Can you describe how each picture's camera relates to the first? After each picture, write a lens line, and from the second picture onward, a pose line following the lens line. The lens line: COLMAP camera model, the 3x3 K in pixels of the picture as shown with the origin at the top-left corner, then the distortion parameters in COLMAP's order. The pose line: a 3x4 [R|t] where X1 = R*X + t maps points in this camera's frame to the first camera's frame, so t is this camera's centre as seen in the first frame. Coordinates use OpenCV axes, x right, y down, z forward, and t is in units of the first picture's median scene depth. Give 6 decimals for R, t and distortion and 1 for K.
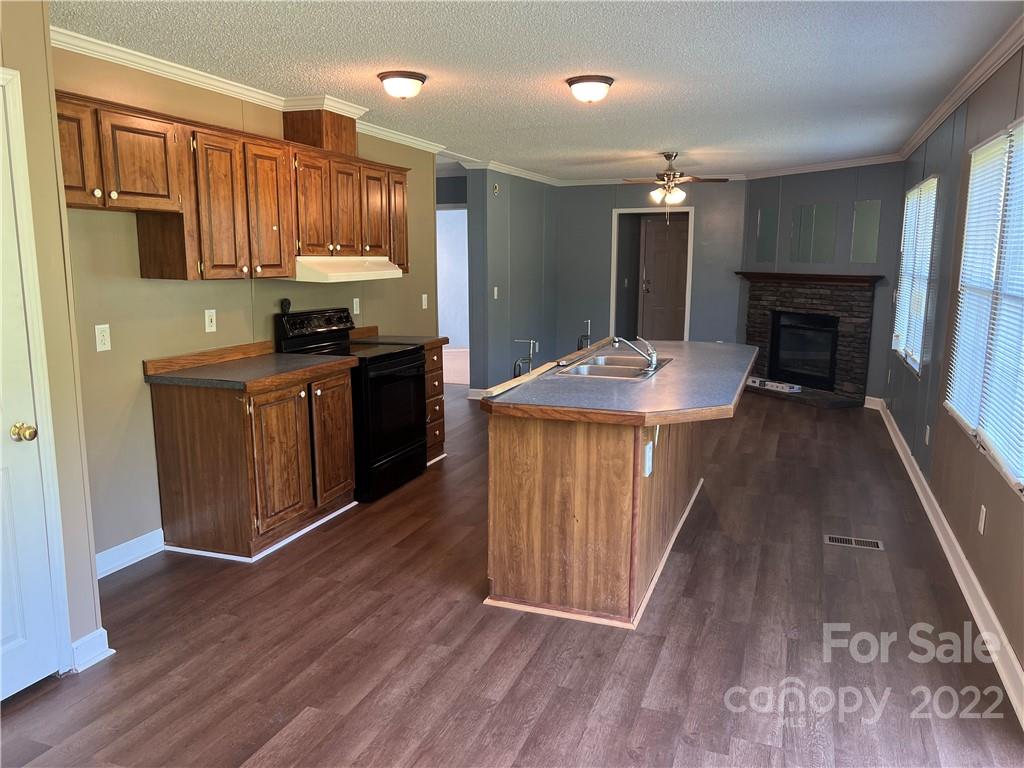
lens RADIAL K [[770.9, 0, 512.8], [0, 770.9, 389.7], [0, 0, 1]] dist [0.068781, -0.084282]
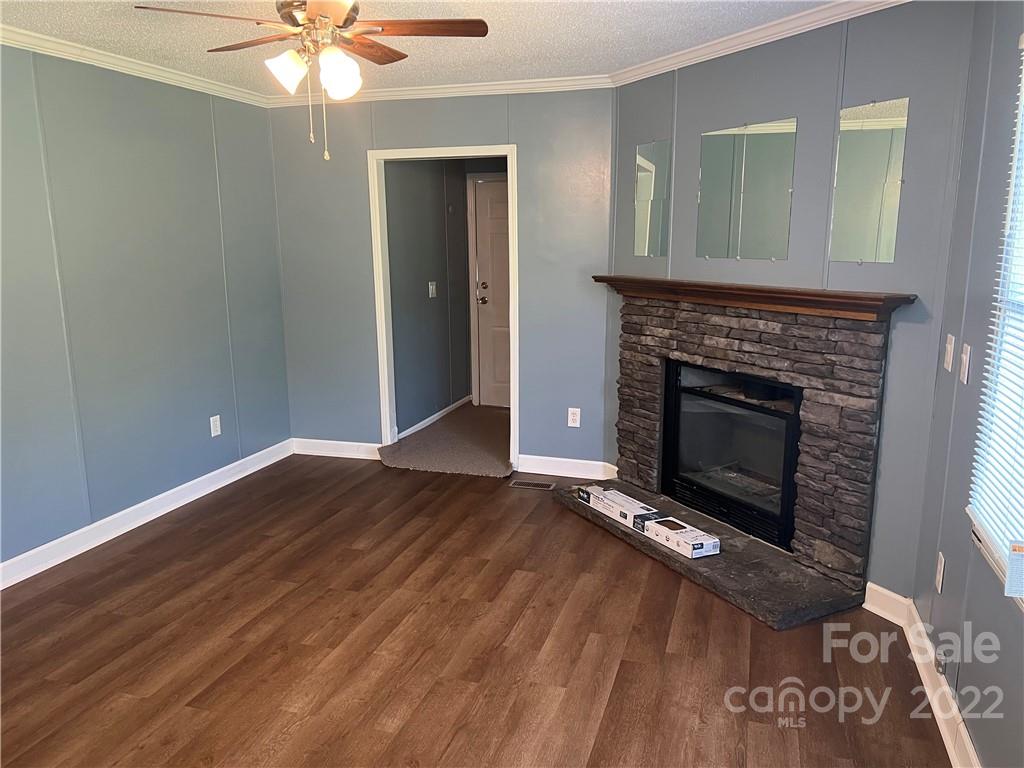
lens RADIAL K [[770.9, 0, 512.8], [0, 770.9, 389.7], [0, 0, 1]] dist [0.068781, -0.084282]
pose [[0.998273, -0.018072, 0.055903, 0.247364], [0.016846, 0.999609, 0.022330, -0.109151], [-0.056285, -0.021350, 0.998186, 0.609070]]
